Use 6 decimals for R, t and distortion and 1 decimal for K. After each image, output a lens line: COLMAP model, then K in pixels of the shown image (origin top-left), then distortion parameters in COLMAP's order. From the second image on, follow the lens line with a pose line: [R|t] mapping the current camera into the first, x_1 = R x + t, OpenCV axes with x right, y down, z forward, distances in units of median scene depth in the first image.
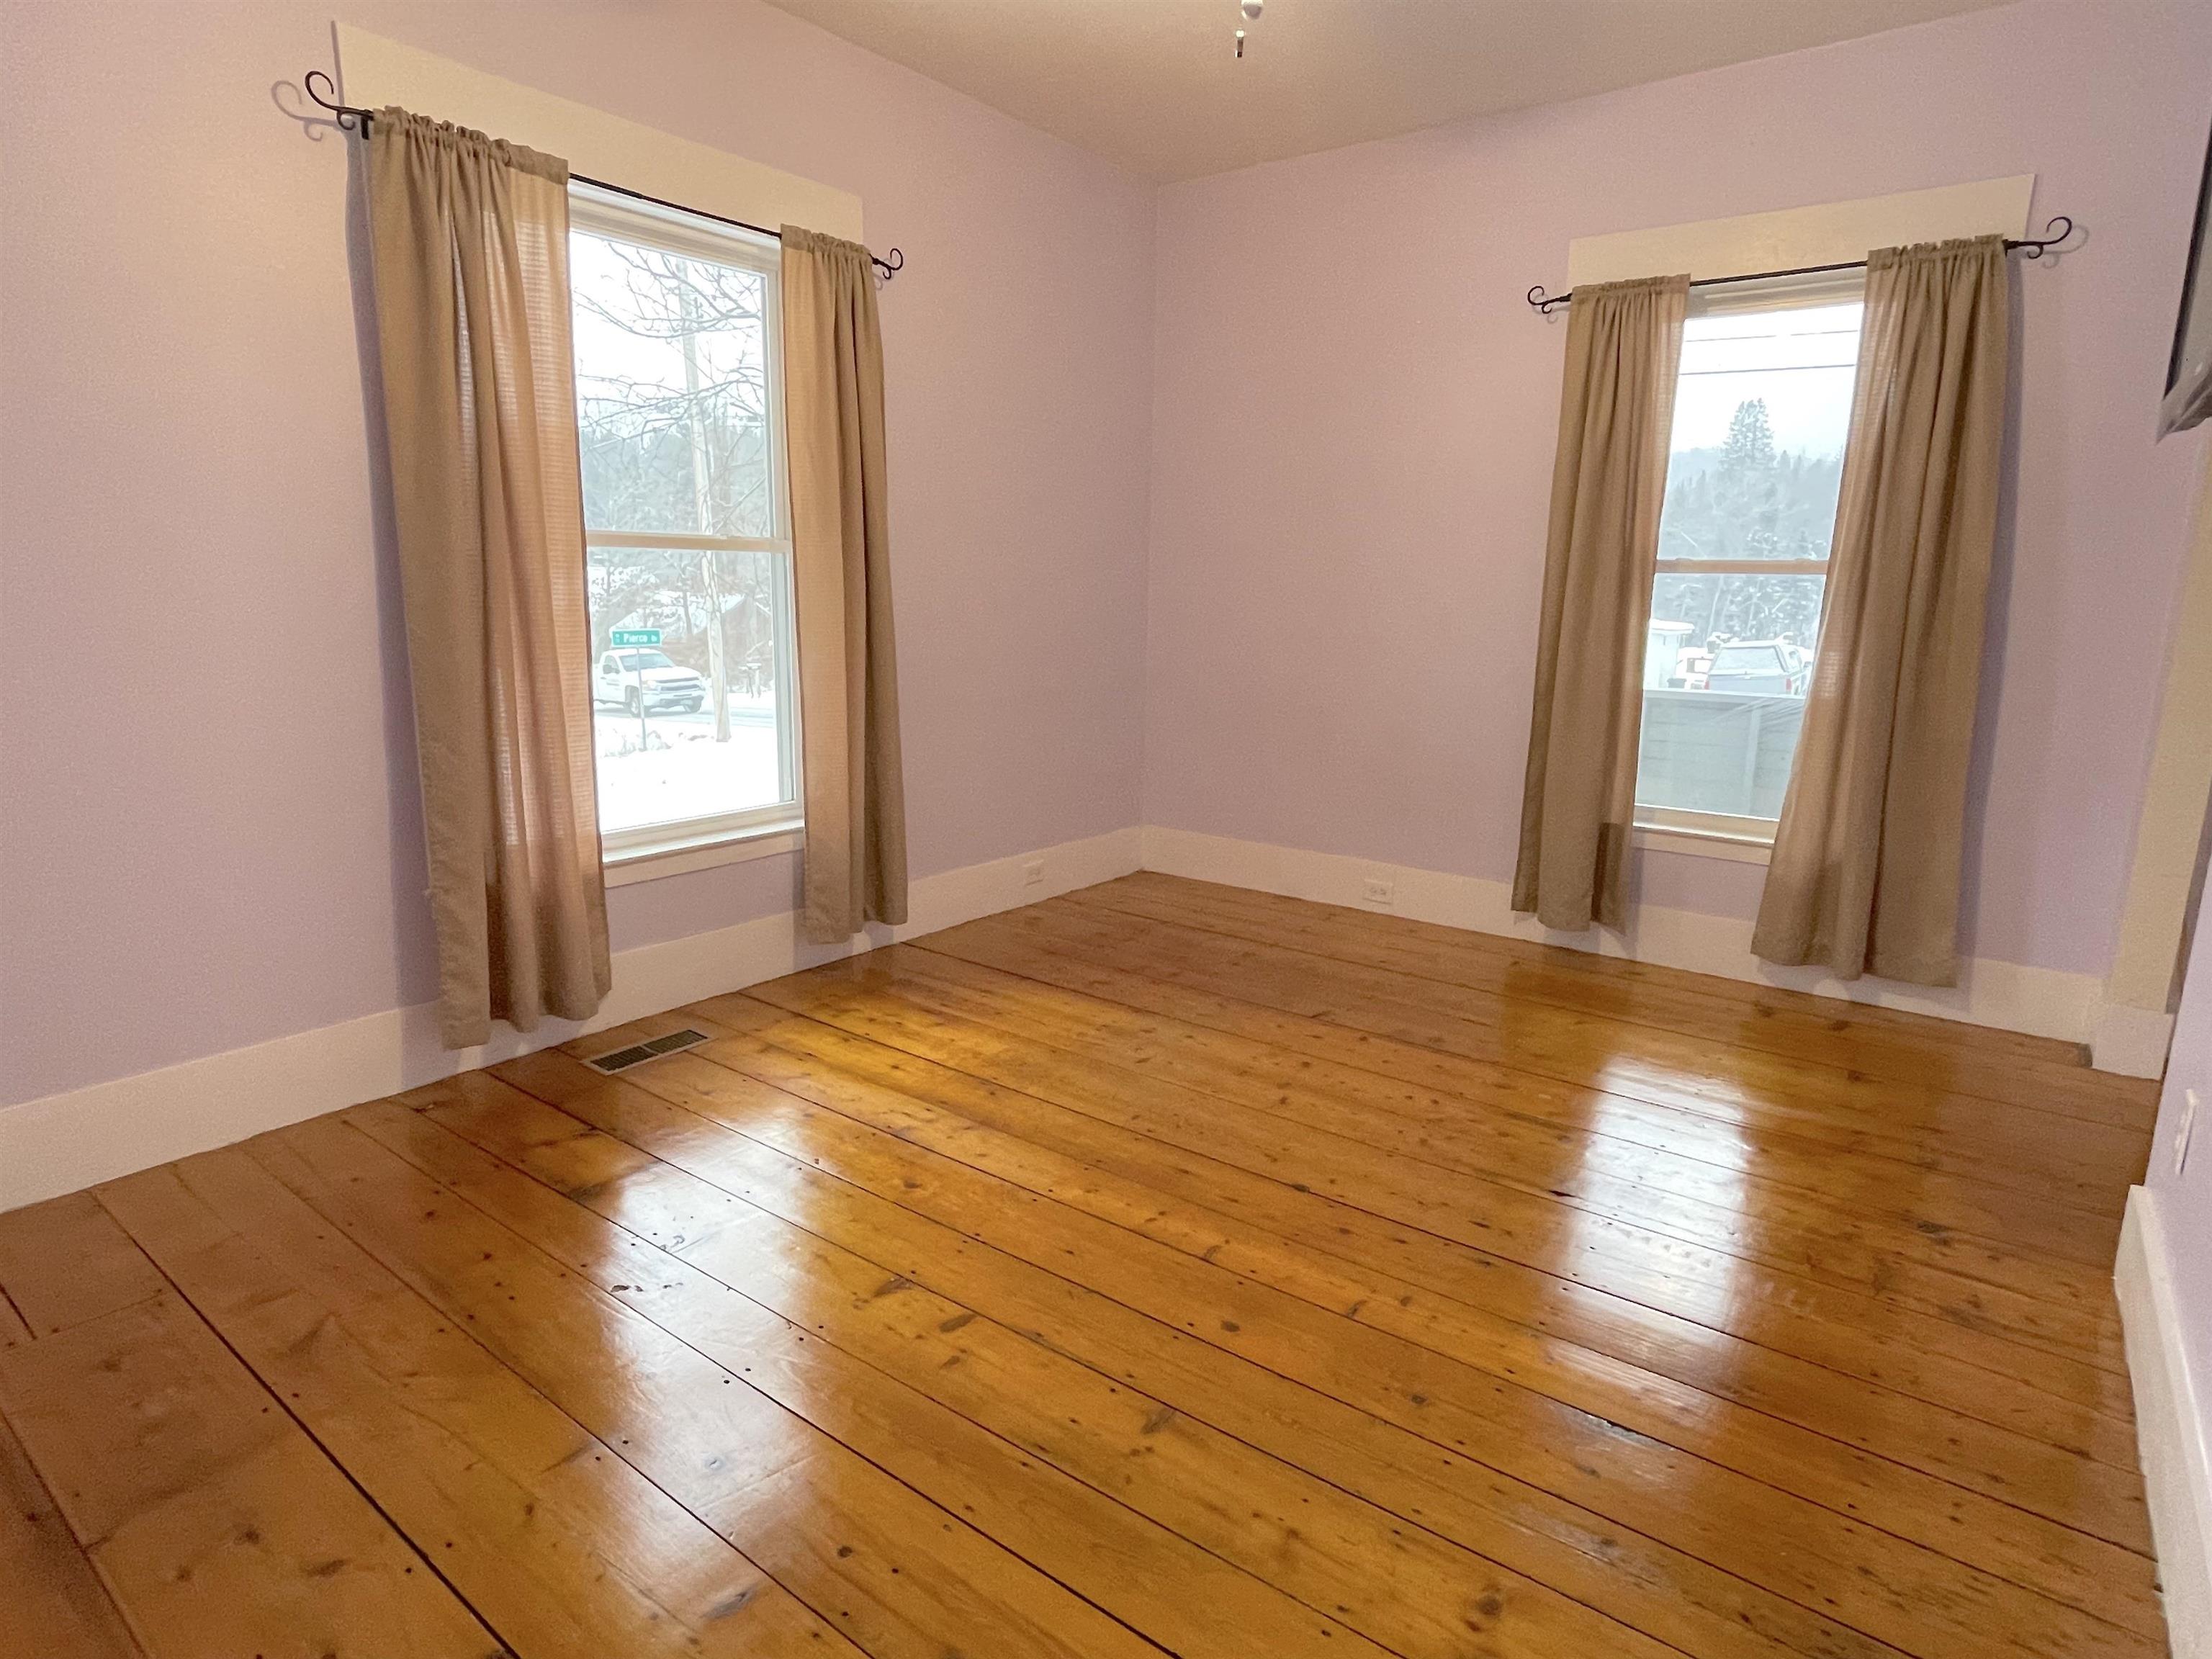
lens RADIAL K [[1195.3, 0, 1106.0], [0, 1195.3, 829.5], [0, 0, 1]] dist [0.002868, 0.000578]
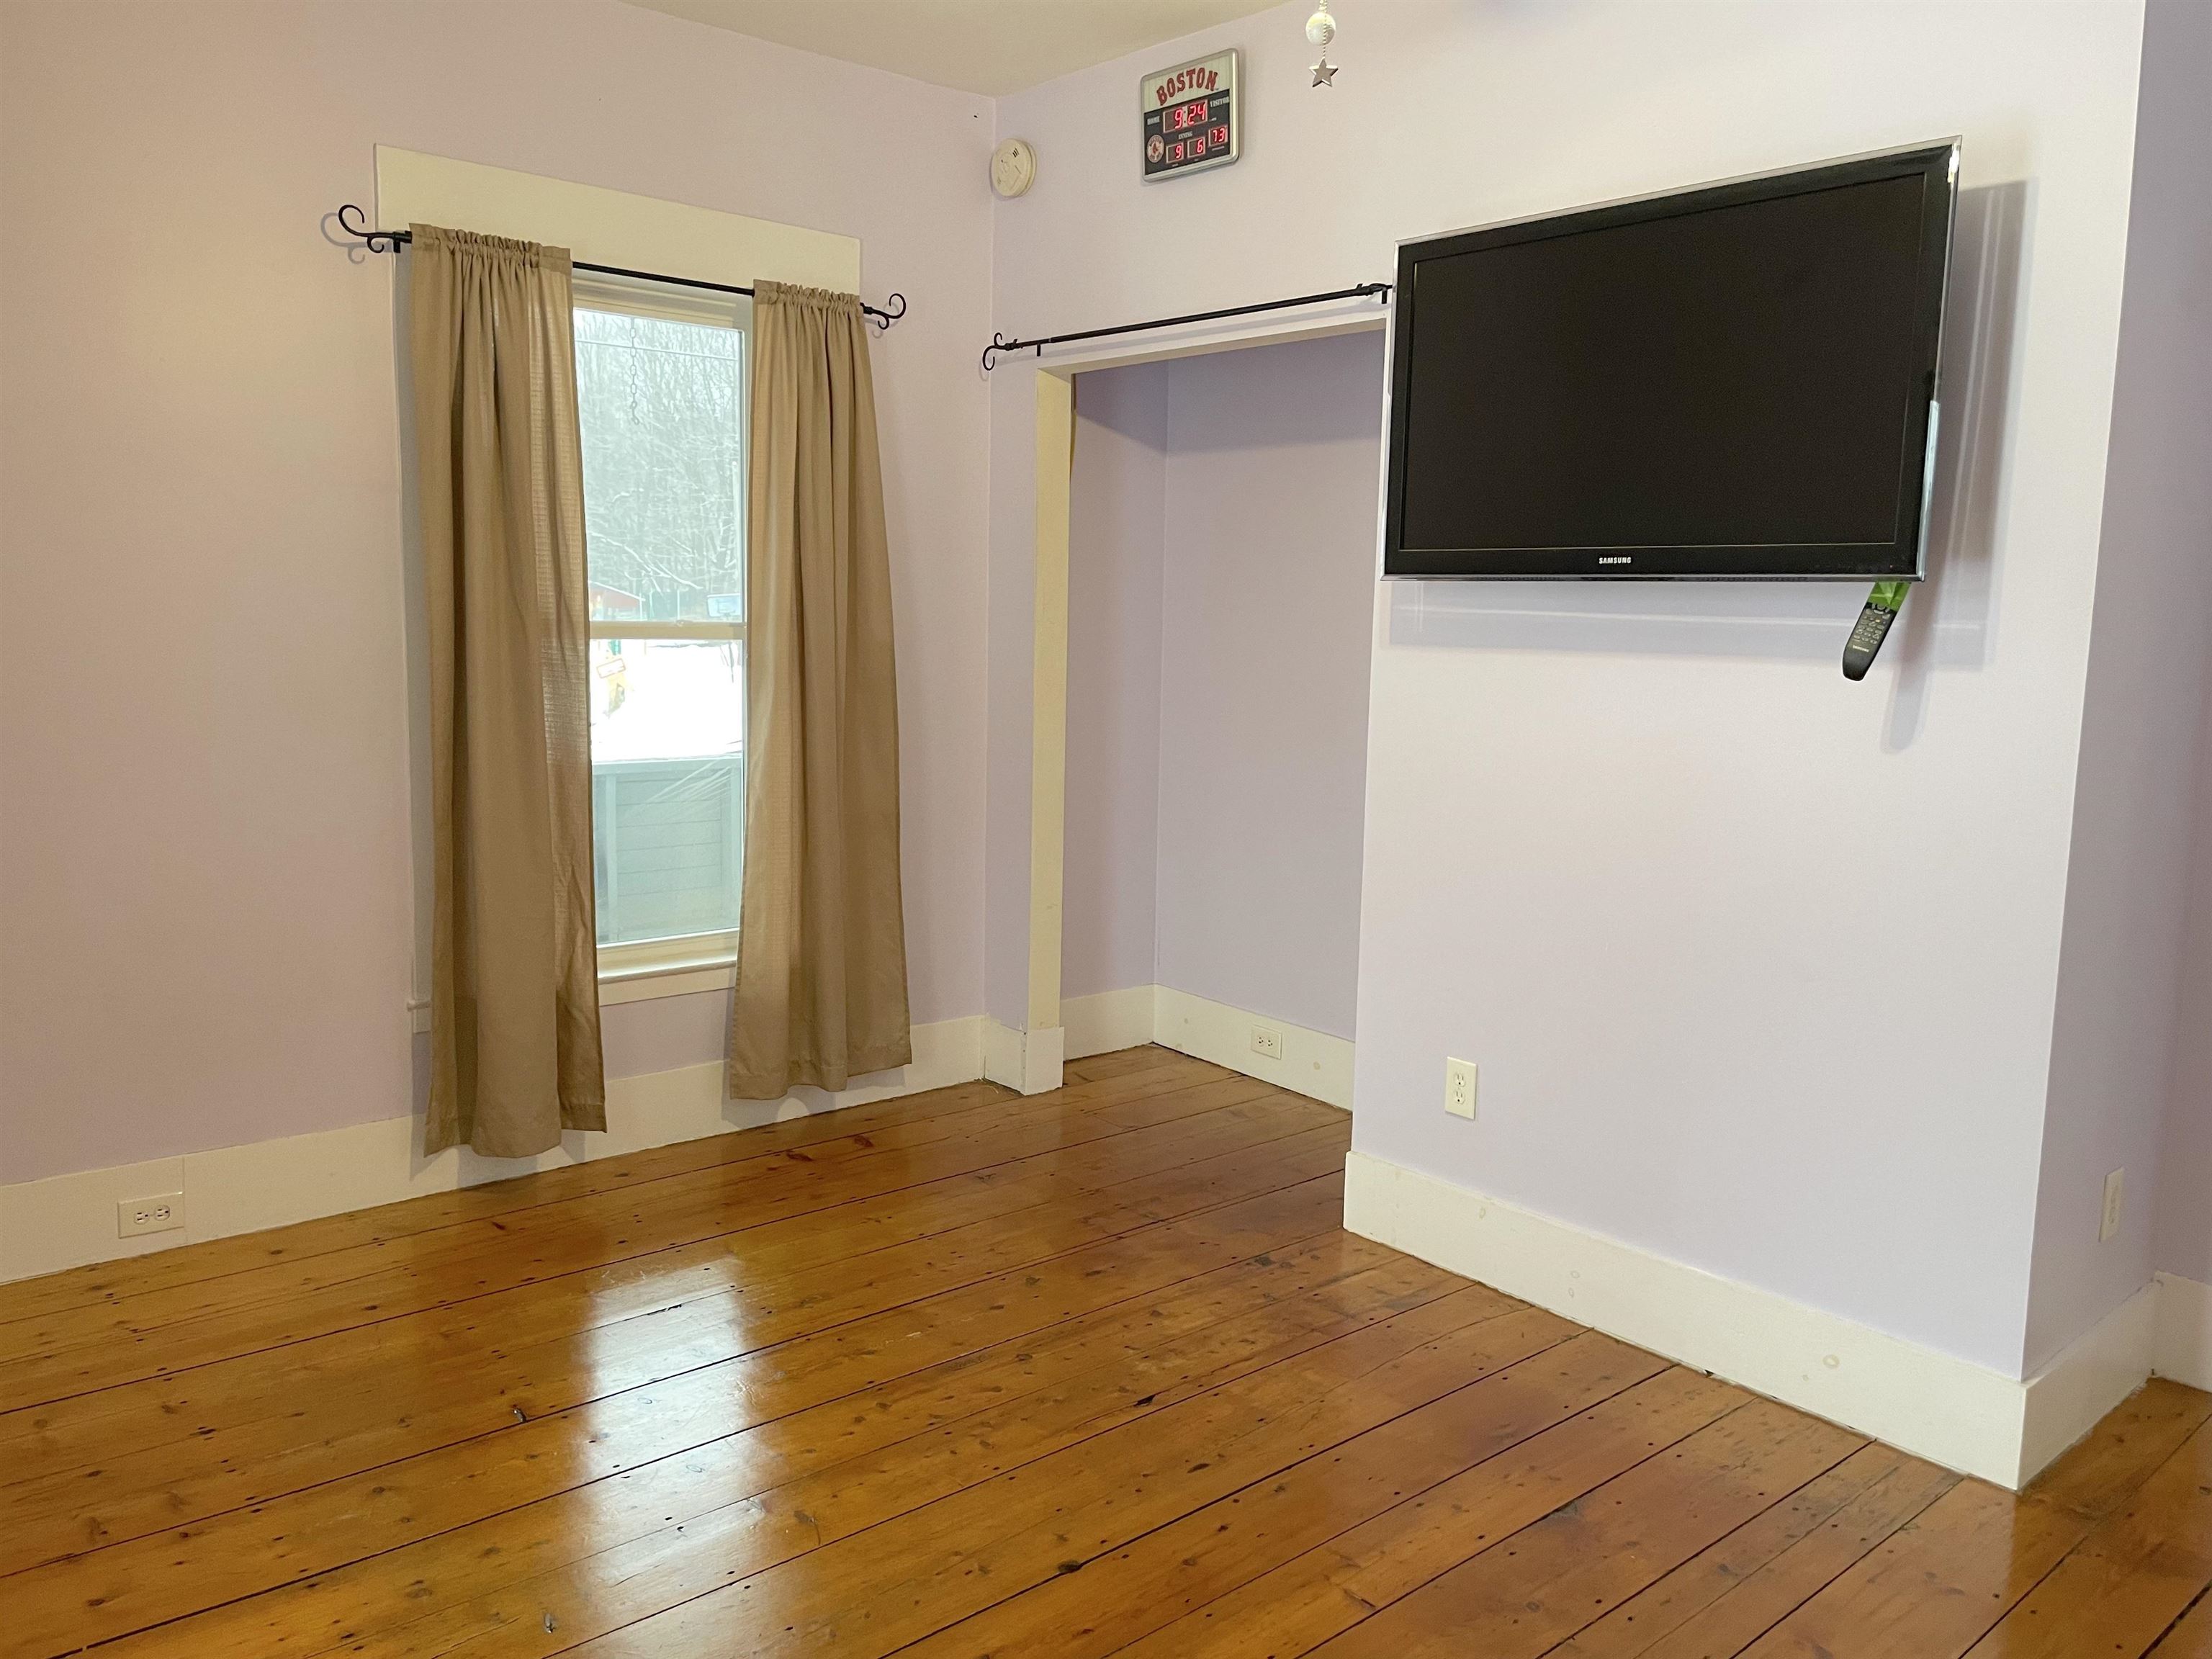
lens RADIAL K [[1684.4, 0, 1106.0], [0, 1684.4, 829.5], [0, 0, 1]] dist [0.024946, -0.002822]
pose [[0.225256, -0.144474, 0.963529, -0.510513], [0.179306, 0.978200, 0.104755, -0.158178], [-0.957658, 0.149170, 0.246250, 0.466923]]
